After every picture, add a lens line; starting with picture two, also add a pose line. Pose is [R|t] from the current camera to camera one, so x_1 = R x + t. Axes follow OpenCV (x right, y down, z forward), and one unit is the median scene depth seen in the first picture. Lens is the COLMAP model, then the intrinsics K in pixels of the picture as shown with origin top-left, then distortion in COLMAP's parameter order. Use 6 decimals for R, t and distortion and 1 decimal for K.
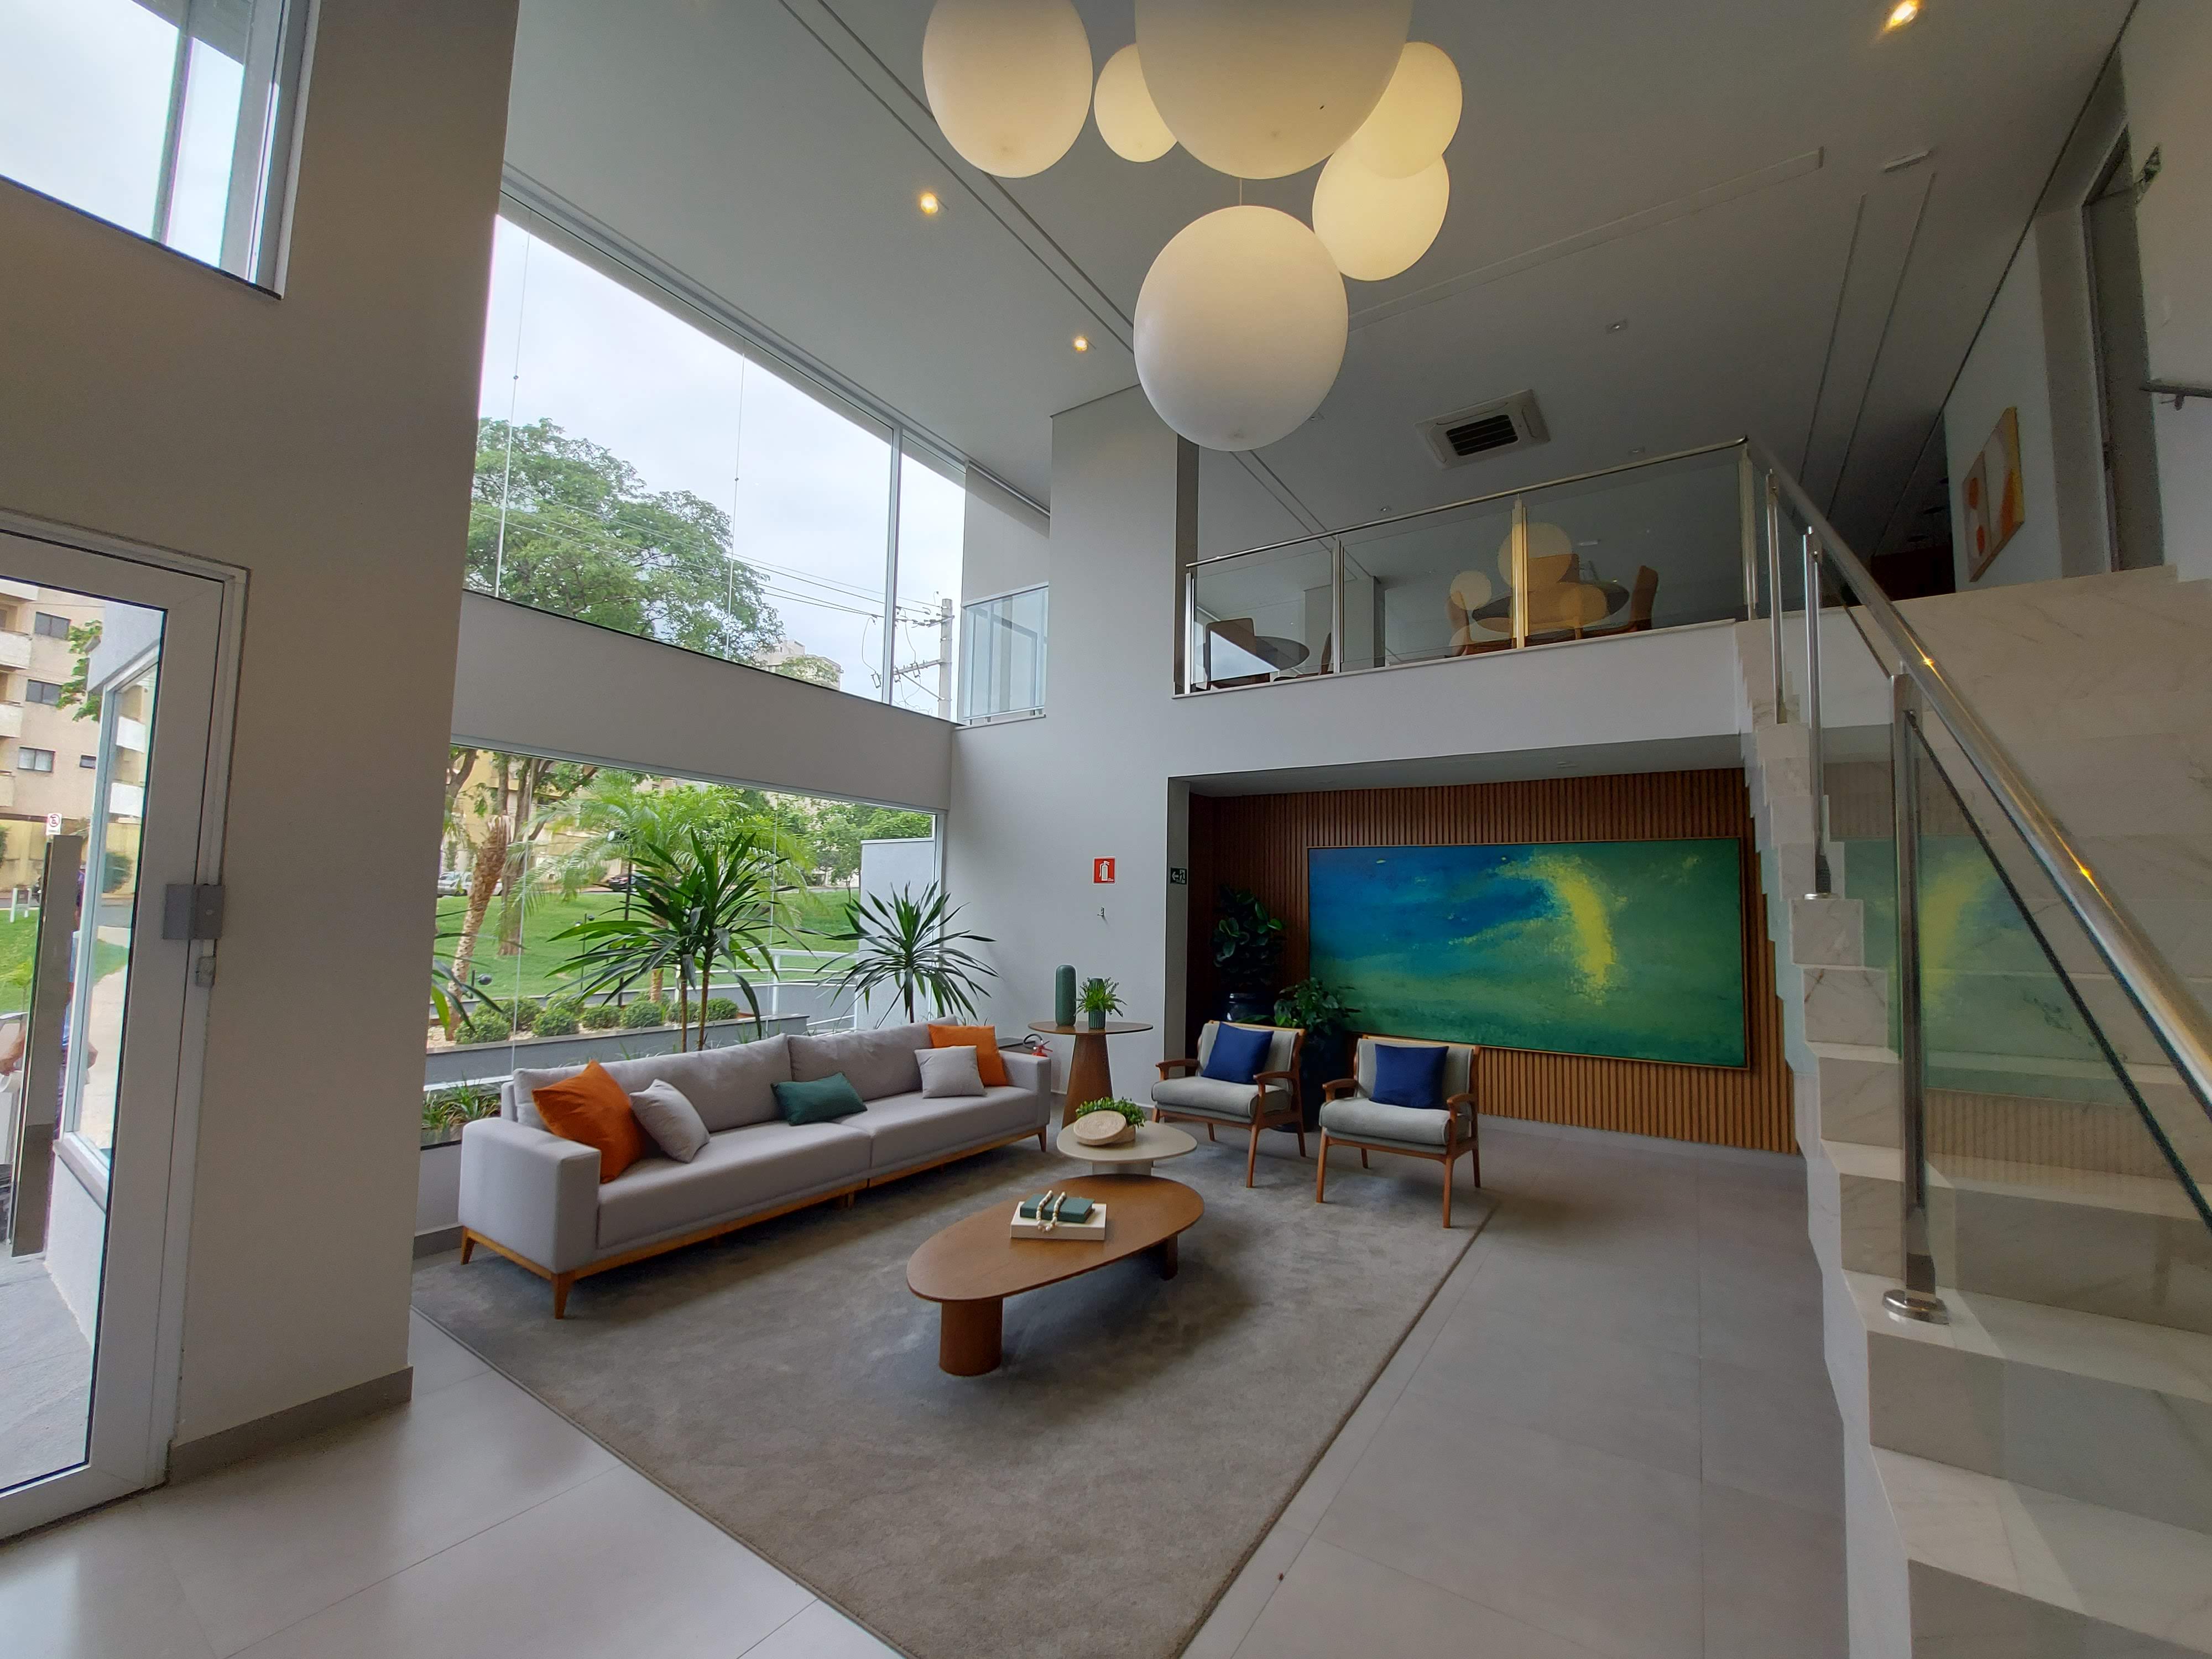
lens RADIAL K [[869.0, 0, 1113.2], [0, 869.0, 839.7], [0, 0, 1]] dist [-0.017986, 0.000896]
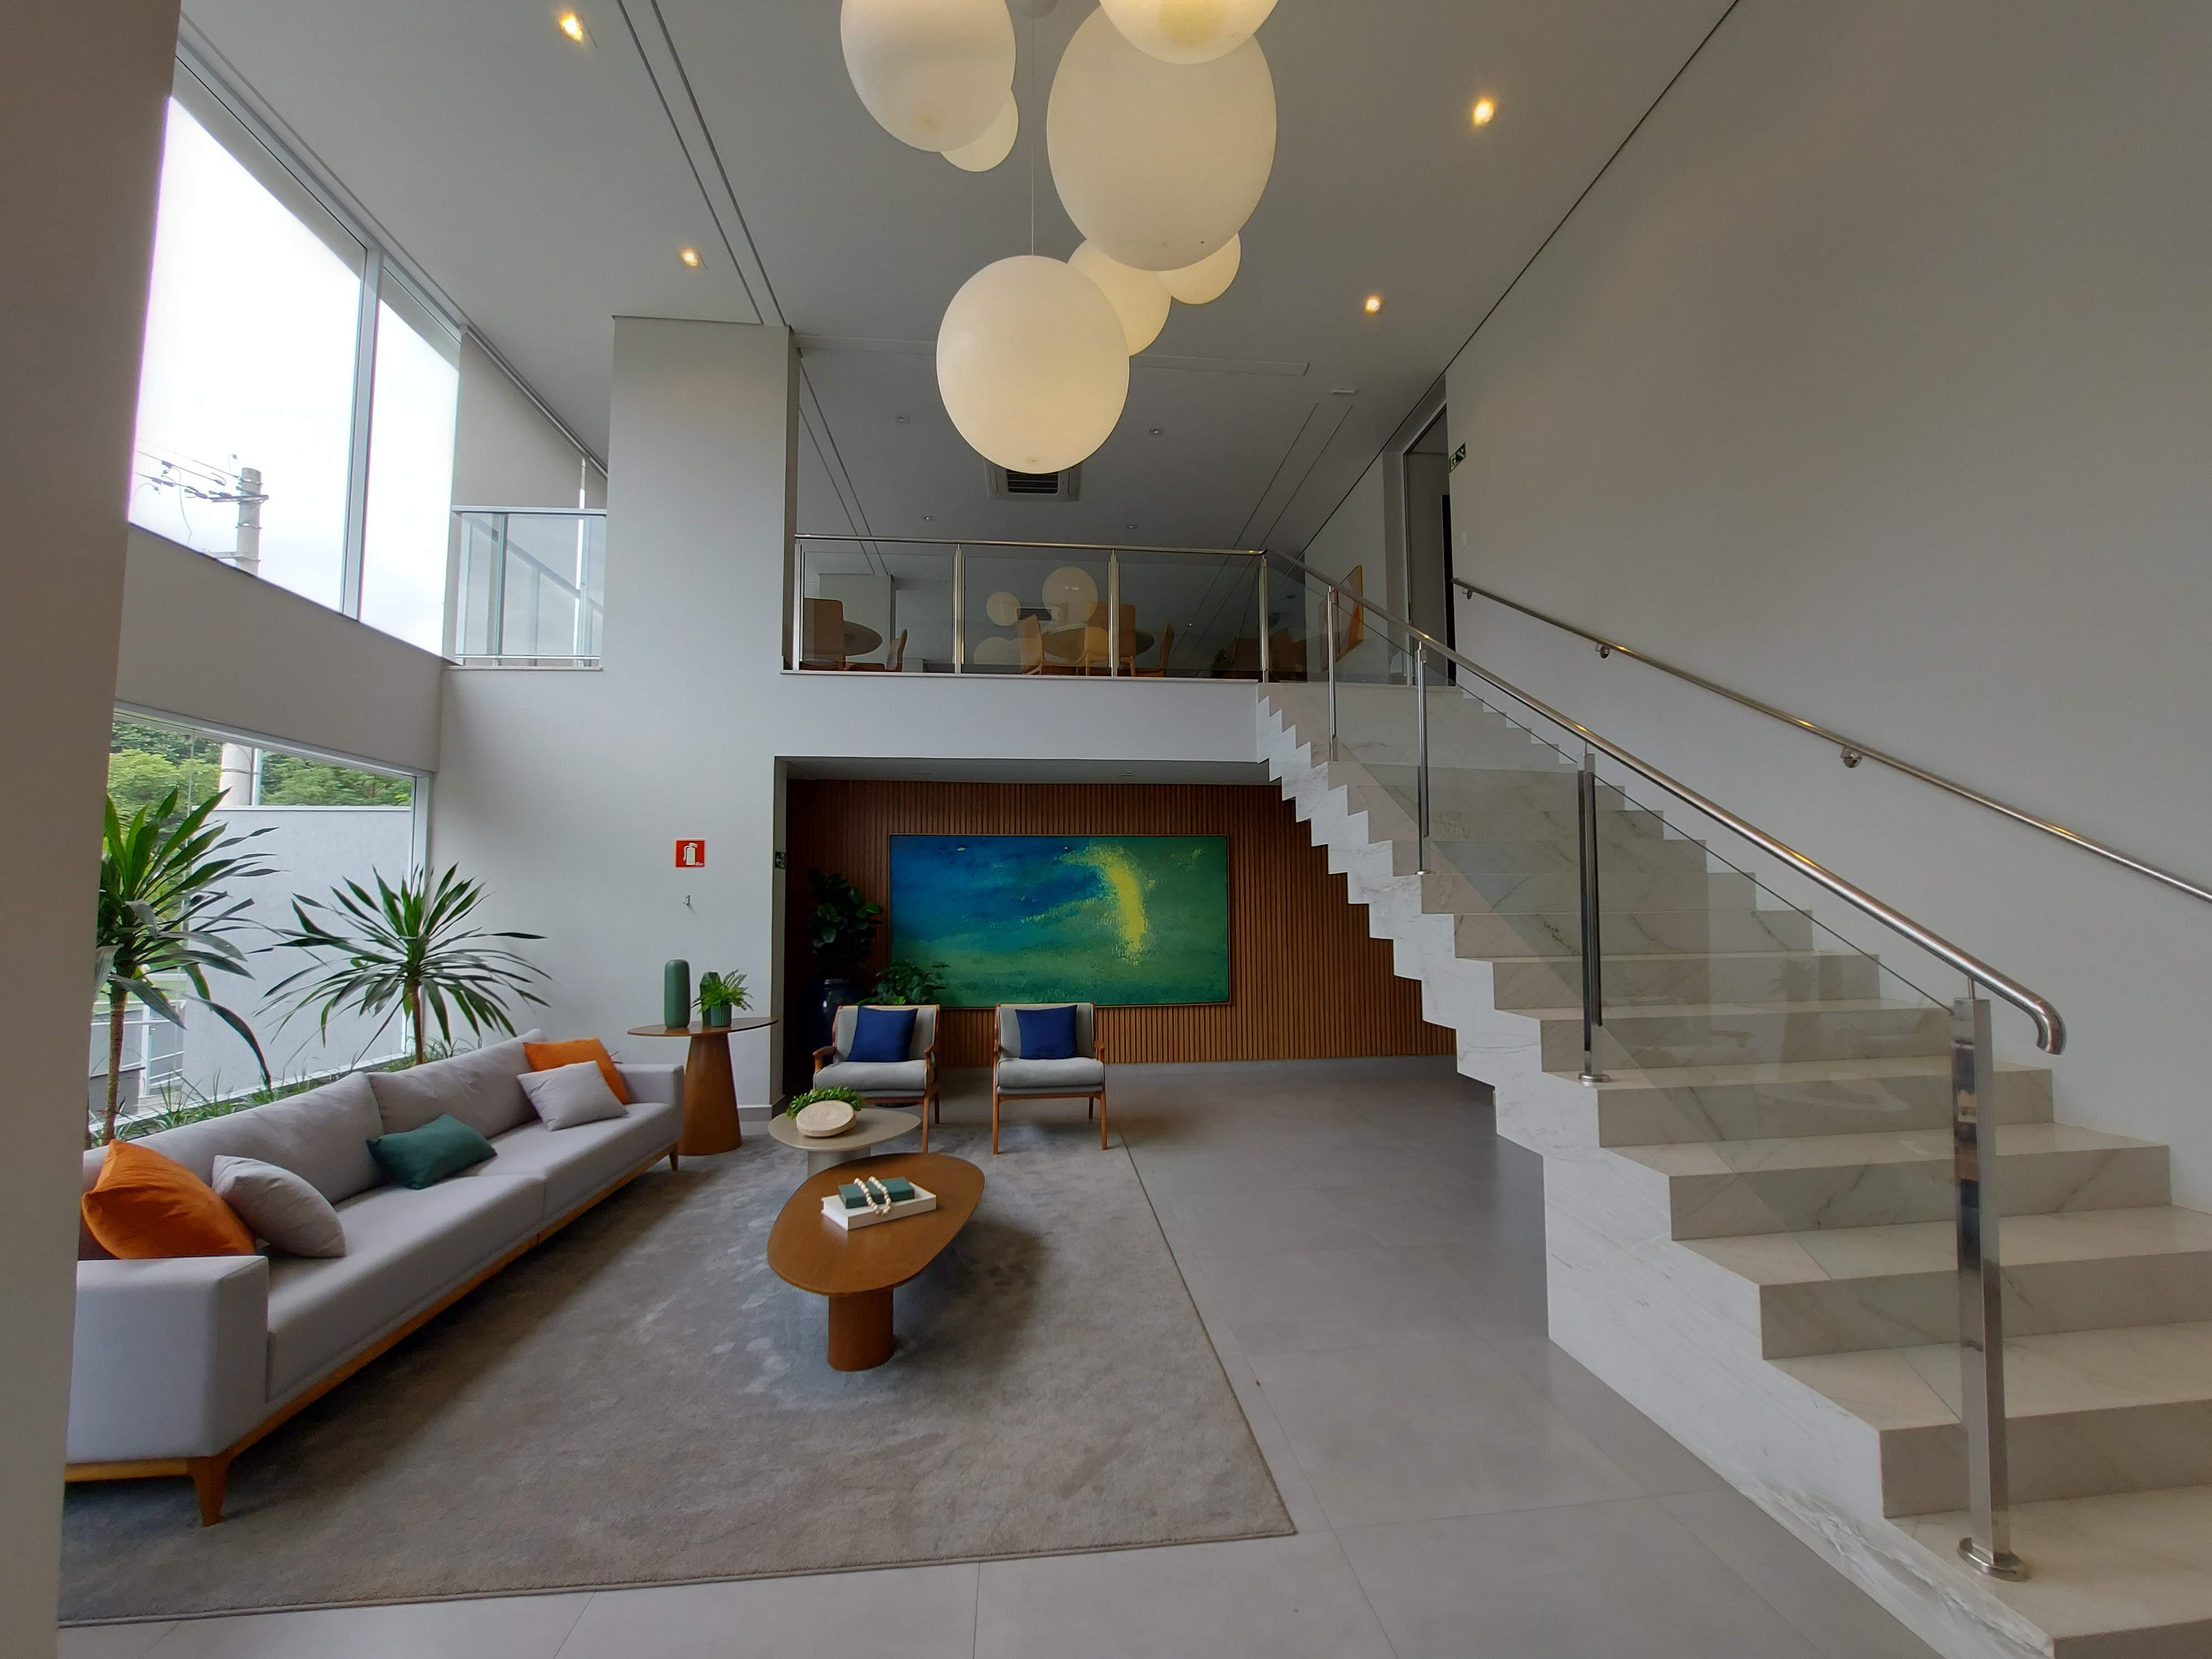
lens RADIAL K [[869.0, 0, 1110.5], [0, 869.0, 839.7], [0, 0, 1]] dist [-0.017986, 0.000896]
pose [[0.773340, 0.023858, 0.633542, -0.301902], [-0.031265, 0.999511, 0.000524, 0.008826], [-0.633220, -0.020213, 0.773708, 0.045404]]
